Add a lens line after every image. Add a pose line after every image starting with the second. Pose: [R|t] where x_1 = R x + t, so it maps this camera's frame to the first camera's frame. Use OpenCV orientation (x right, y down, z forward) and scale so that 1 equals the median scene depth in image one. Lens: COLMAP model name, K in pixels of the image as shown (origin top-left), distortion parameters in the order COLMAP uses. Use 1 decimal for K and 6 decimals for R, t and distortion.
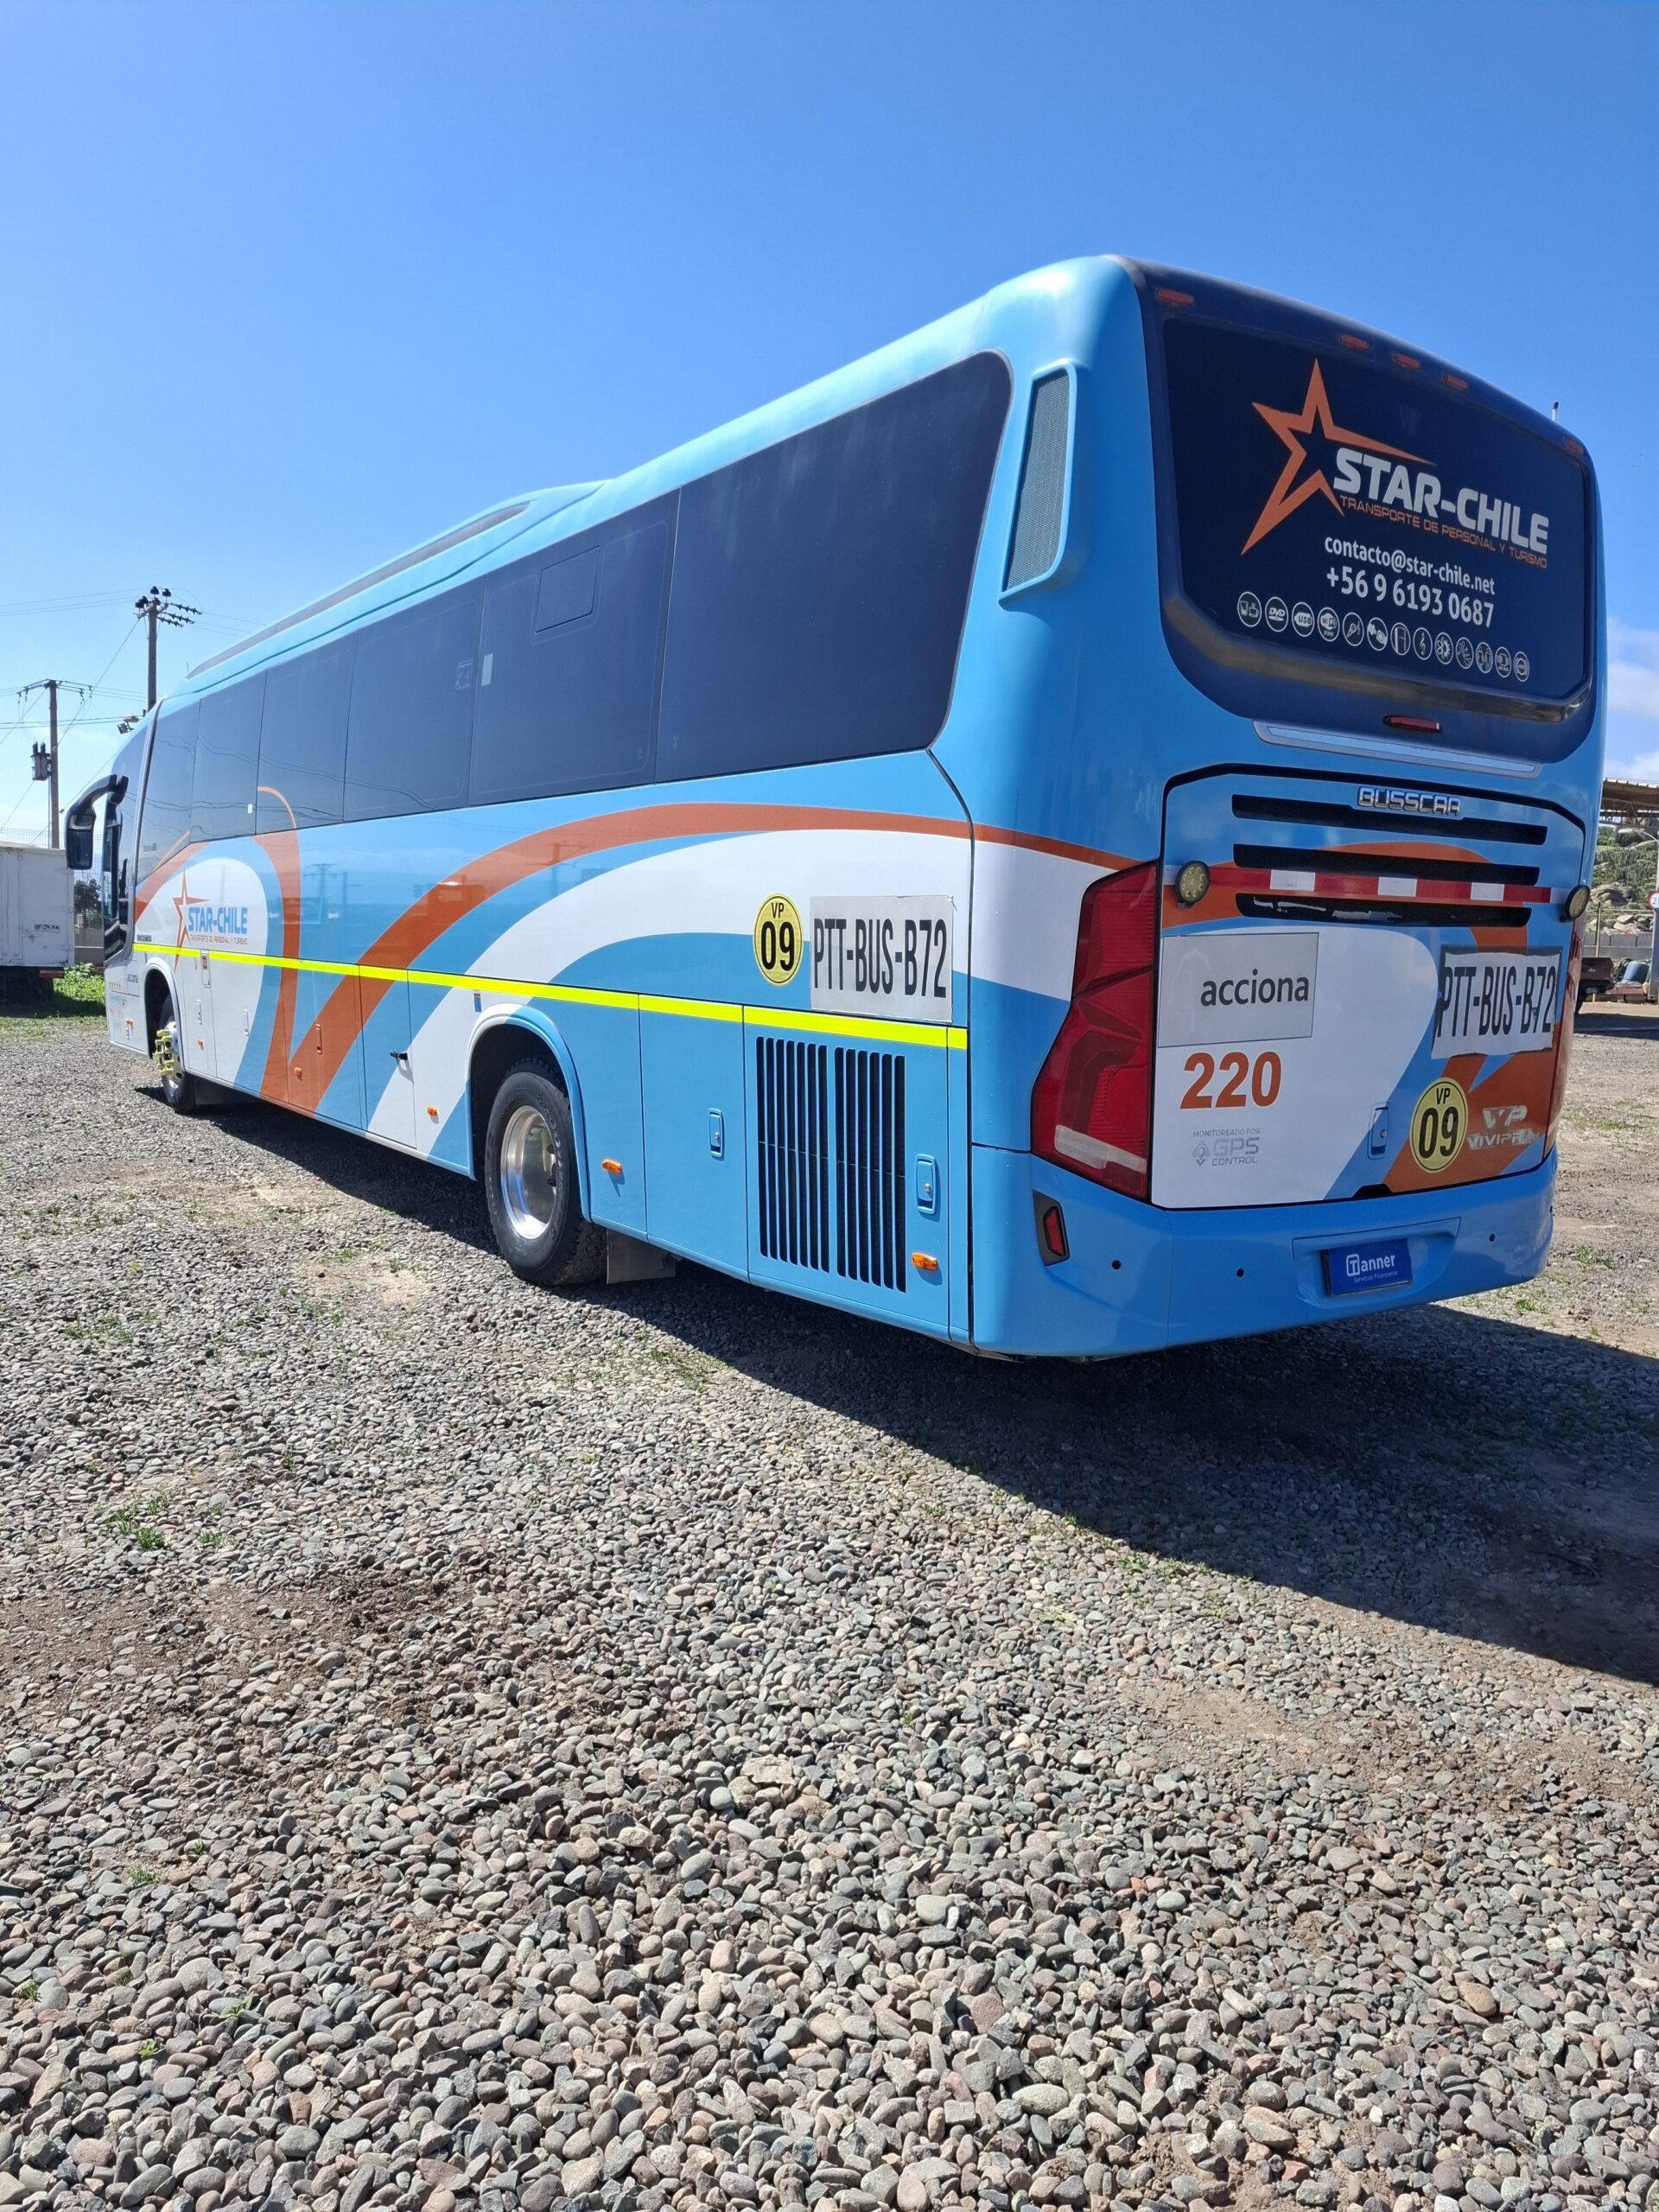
lens RADIAL K [[1493.2, 0, 829.5], [0, 1493.2, 1106.0], [0, 0, 1]] dist [0.103810, -0.106822]
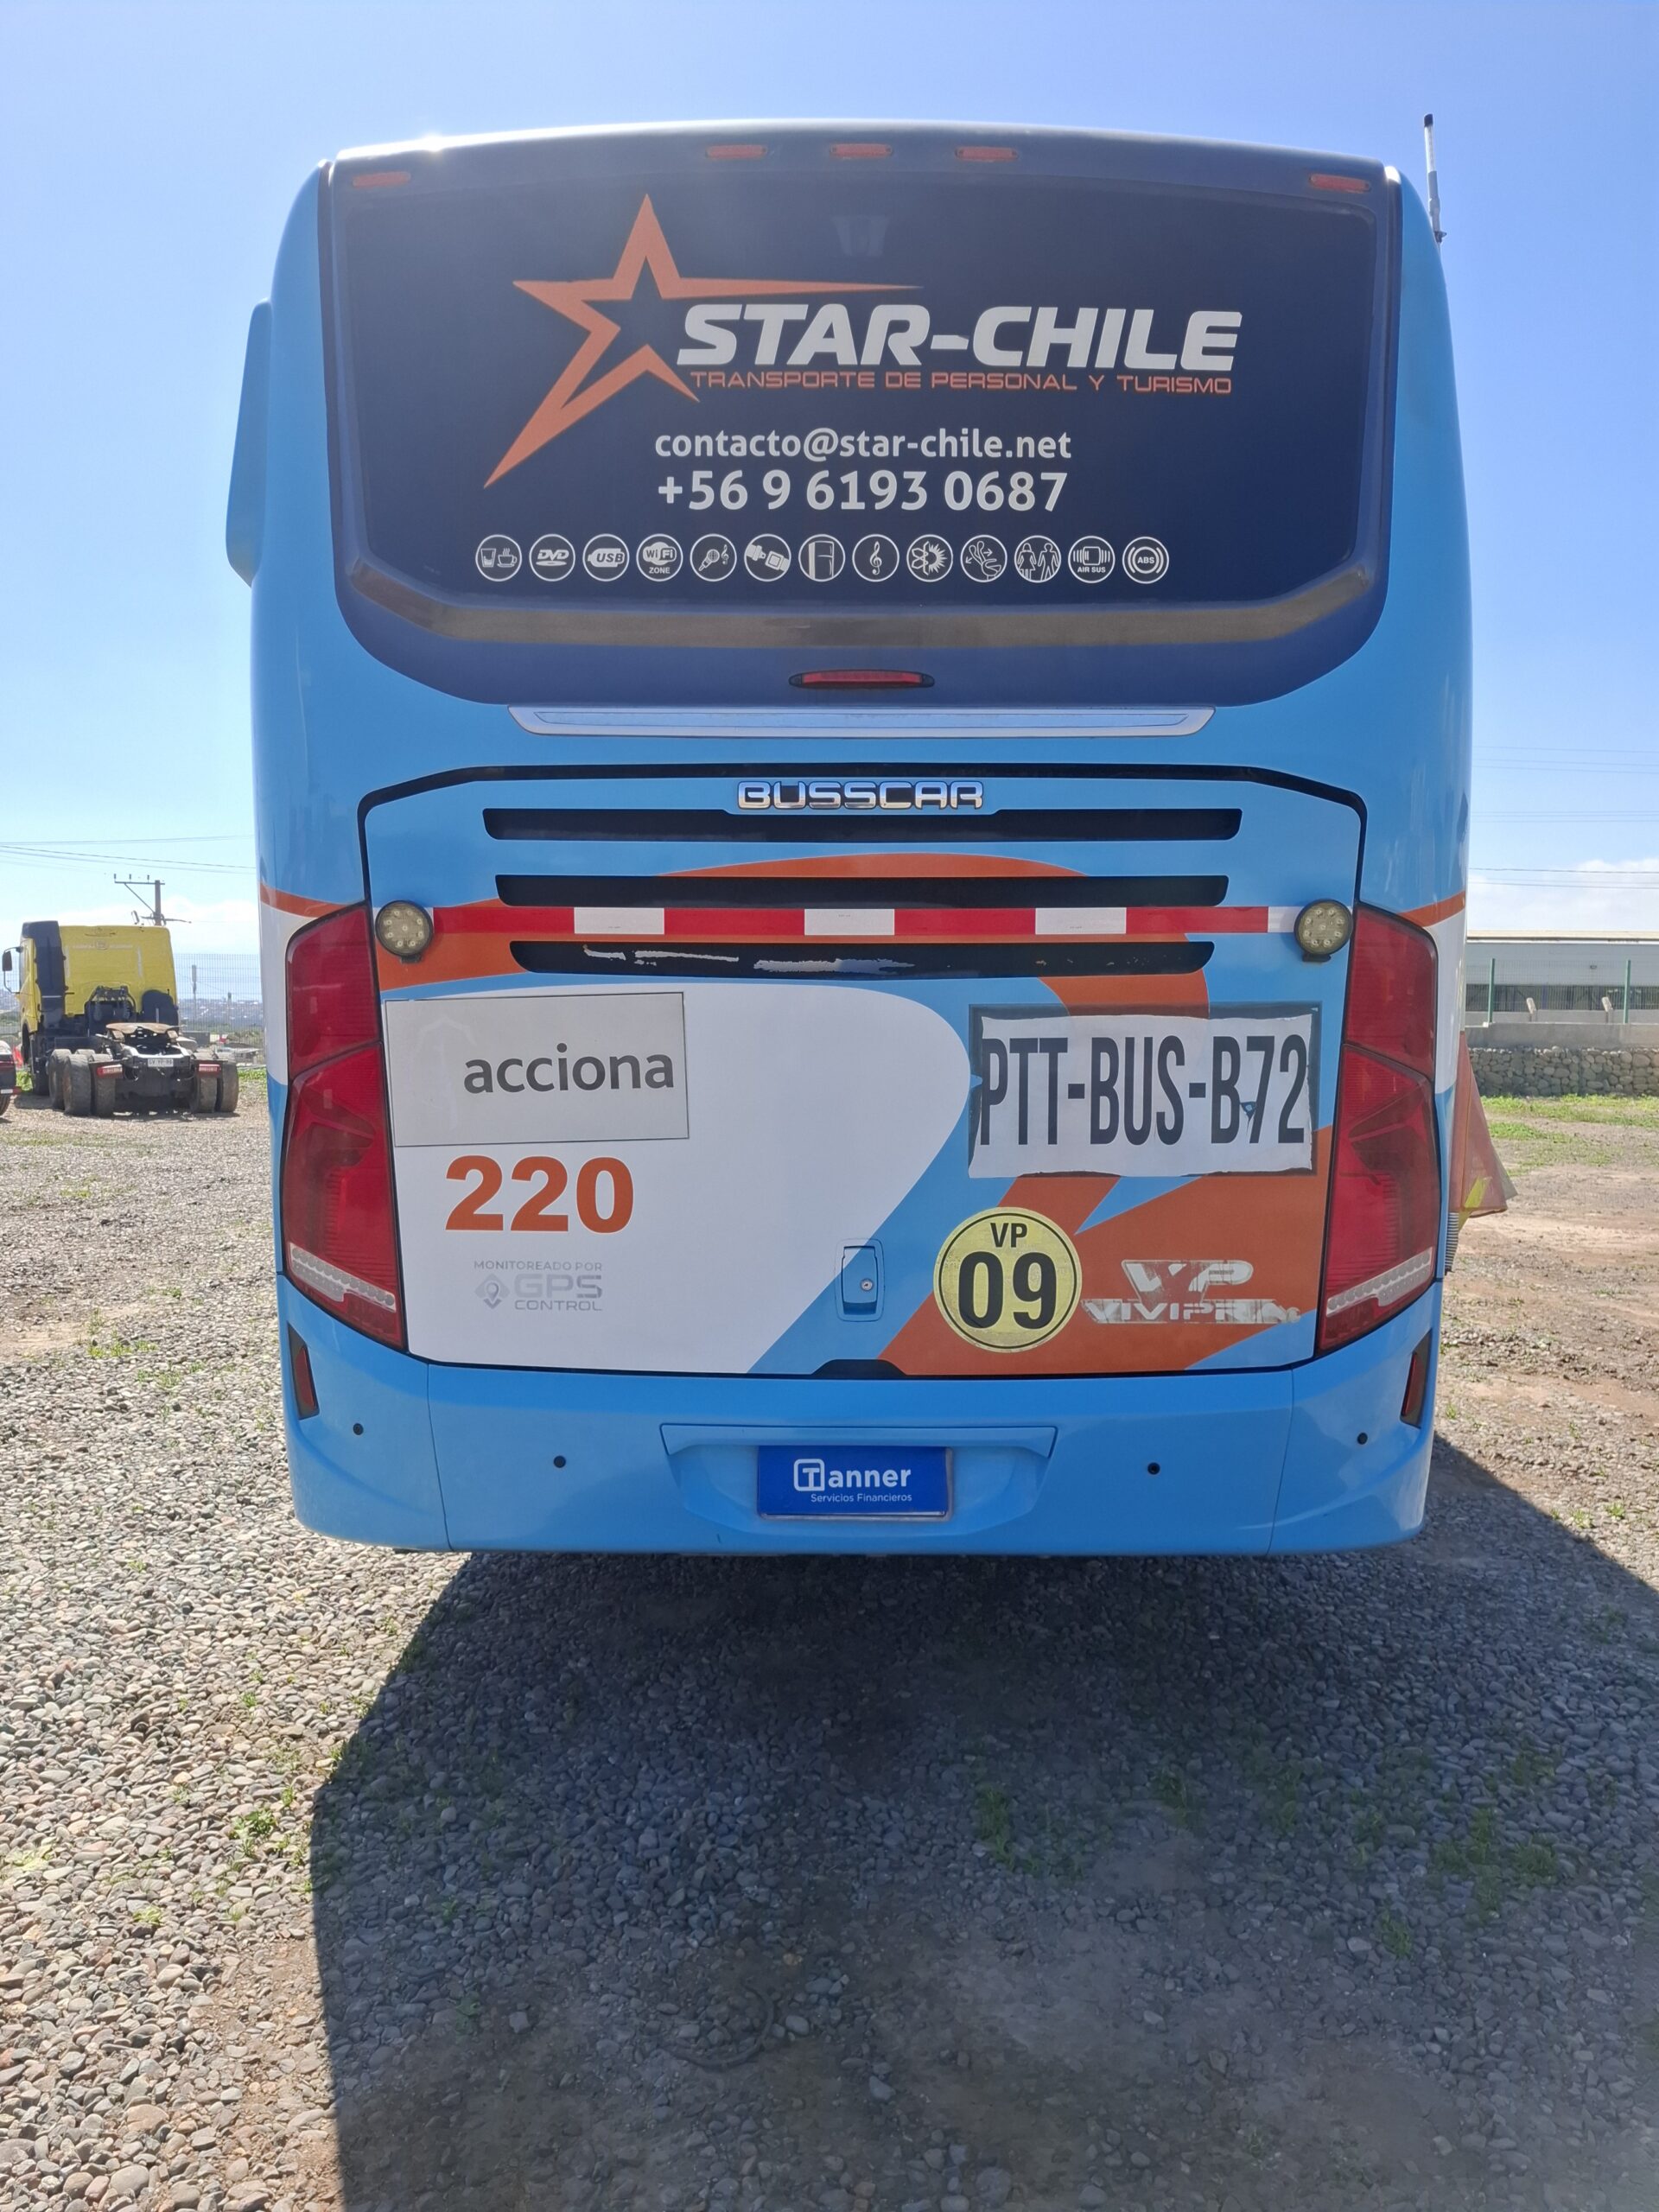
lens RADIAL K [[1488.7, 0, 826.7], [0, 1488.7, 1128.8], [0, 0, 1]] dist [0.131816, -0.170133]
pose [[0.817984, 0.018667, -0.574937, 0.764408], [-0.044159, 0.998562, -0.030406, -0.031690], [0.573543, 0.050260, 0.817632, 0.458326]]
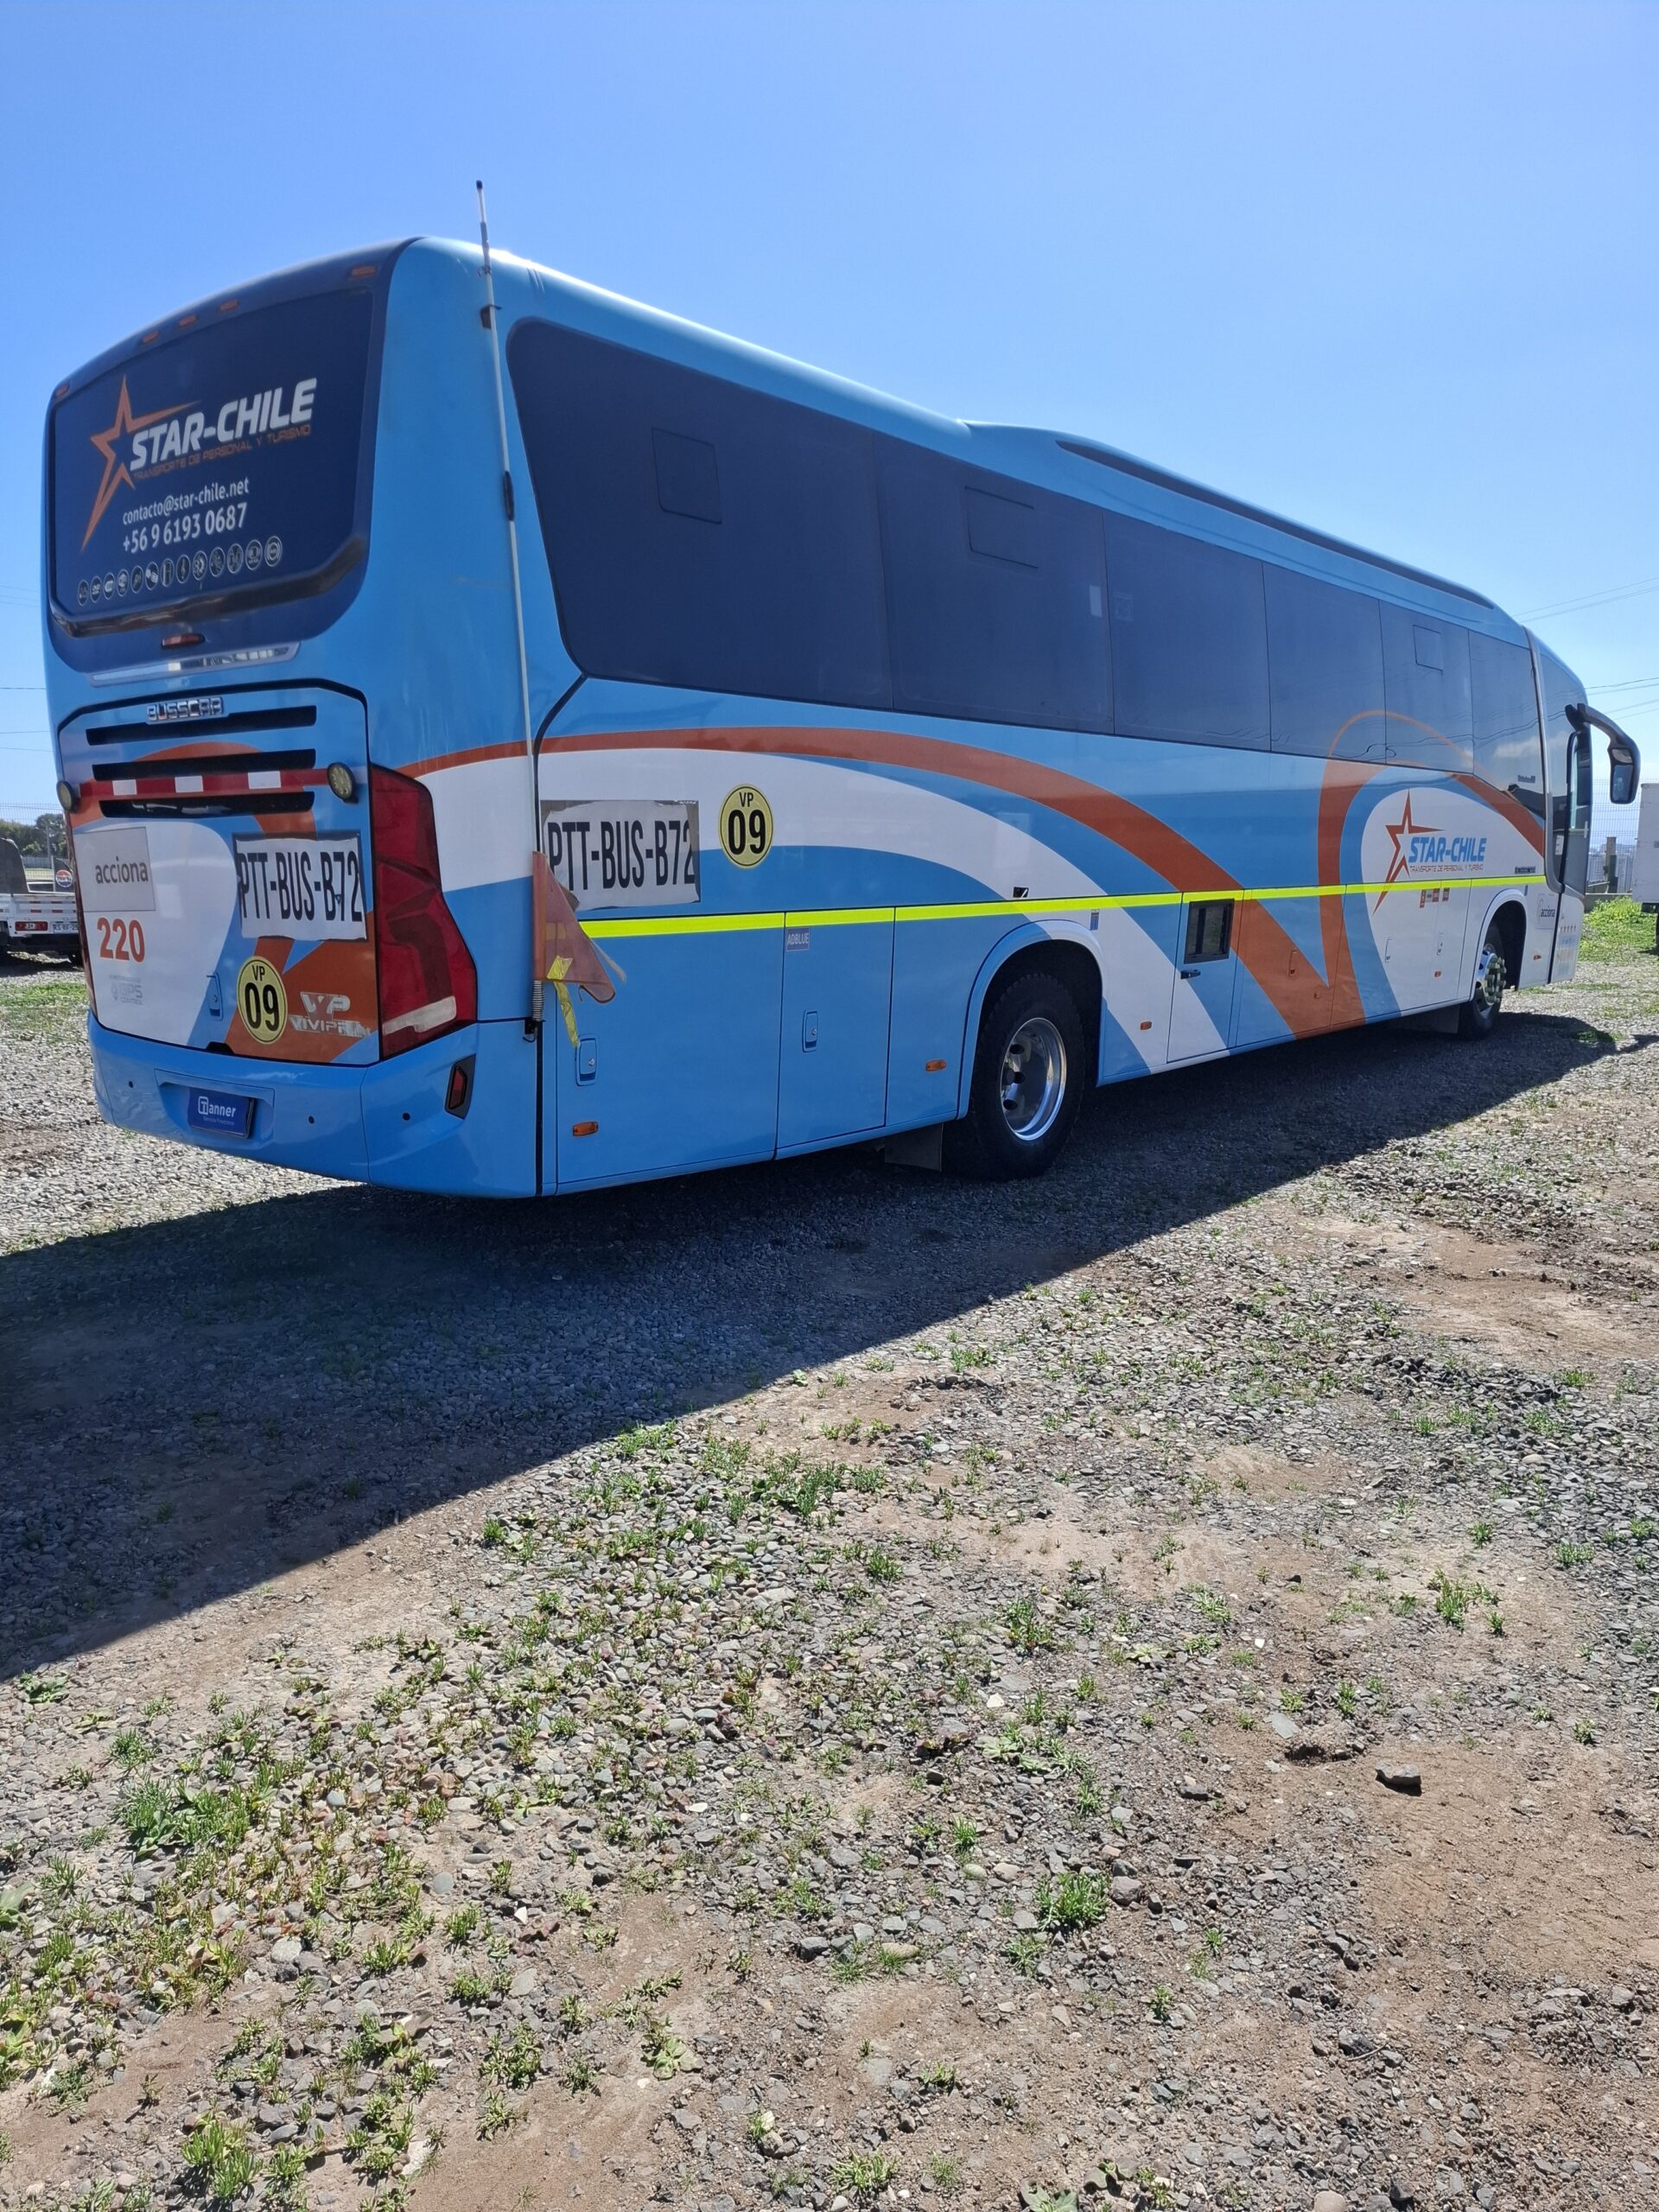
lens RADIAL K [[1493.2, 0, 829.5], [0, 1493.2, 1106.0], [0, 0, 1]] dist [0.103810, -0.106822]
pose [[0.272686, 0.128612, -0.953468, 1.684173], [-0.097253, 0.989633, 0.105676, -0.071982], [0.957175, 0.063912, 0.282367, 1.174779]]
